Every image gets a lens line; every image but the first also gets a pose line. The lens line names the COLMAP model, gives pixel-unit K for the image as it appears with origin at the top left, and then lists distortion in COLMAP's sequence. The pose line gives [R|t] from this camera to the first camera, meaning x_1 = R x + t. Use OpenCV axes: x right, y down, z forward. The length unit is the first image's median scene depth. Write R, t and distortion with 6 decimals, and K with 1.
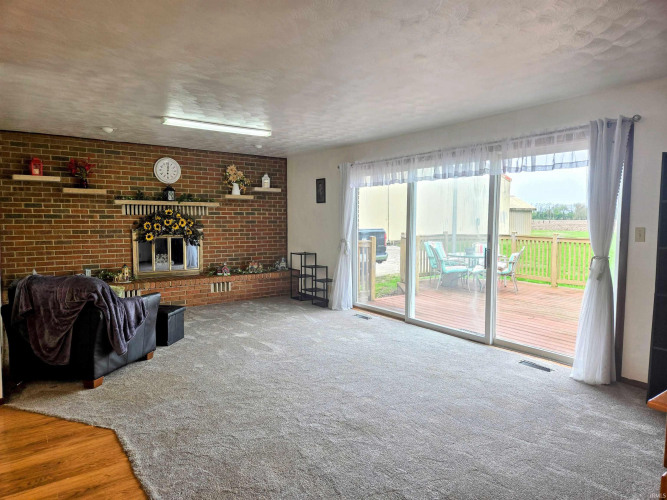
lens RADIAL K [[441.3, 0, 333.1], [0, 441.3, 247.5], [0, 0, 1]] dist [0.083011, -0.075968]
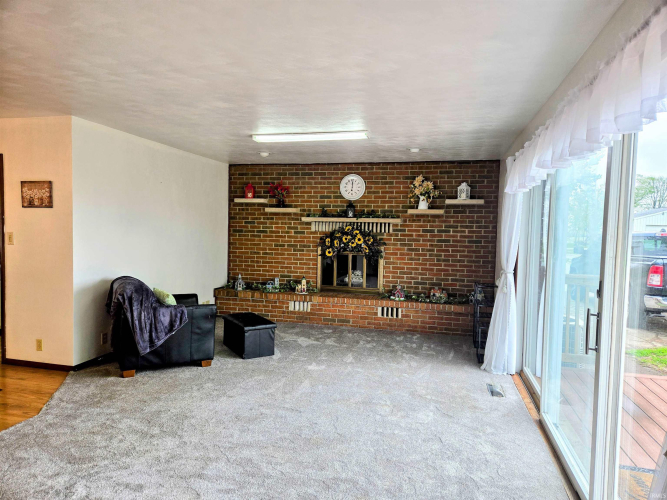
lens RADIAL K [[441.3, 0, 333.1], [0, 441.3, 247.5], [0, 0, 1]] dist [0.083011, -0.075968]
pose [[0.647087, 0.038722, -0.761432, 0.362861], [-0.070596, 0.997462, -0.009270, -0.026160], [0.759141, 0.059753, 0.648178, 0.340325]]
